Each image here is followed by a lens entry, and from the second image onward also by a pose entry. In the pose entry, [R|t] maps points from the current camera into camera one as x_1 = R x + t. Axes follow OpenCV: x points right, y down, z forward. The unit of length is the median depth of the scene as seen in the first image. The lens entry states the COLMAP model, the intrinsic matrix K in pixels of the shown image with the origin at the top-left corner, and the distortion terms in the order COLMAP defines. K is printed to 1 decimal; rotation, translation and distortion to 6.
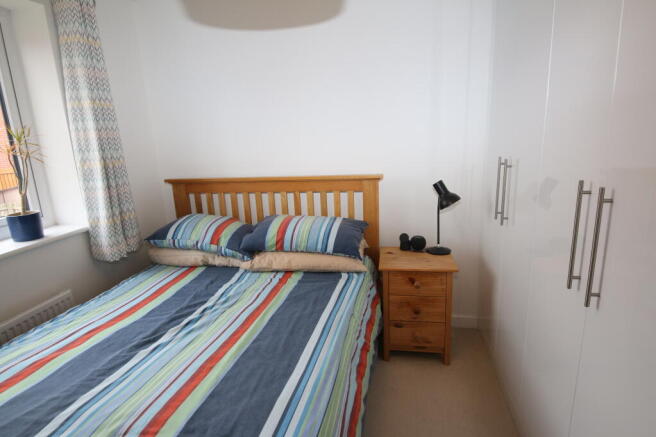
lens RADIAL K [[363.2, 0, 328.0], [0, 363.2, 218.5], [0, 0, 1]] dist [0.031041, -0.039573]
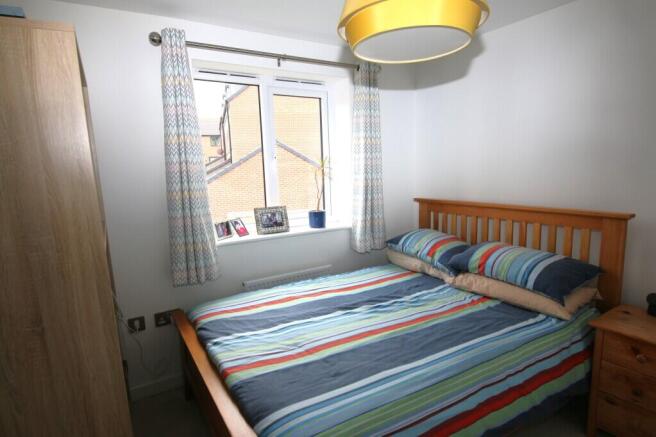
lens RADIAL K [[363.2, 0, 328.0], [0, 363.2, 218.5], [0, 0, 1]] dist [0.031041, -0.039573]
pose [[0.674439, 0.128195, -0.727116, 0.311843], [-0.166887, 0.985793, 0.019005, -0.016628], [0.719222, 0.108529, 0.686251, -0.050209]]
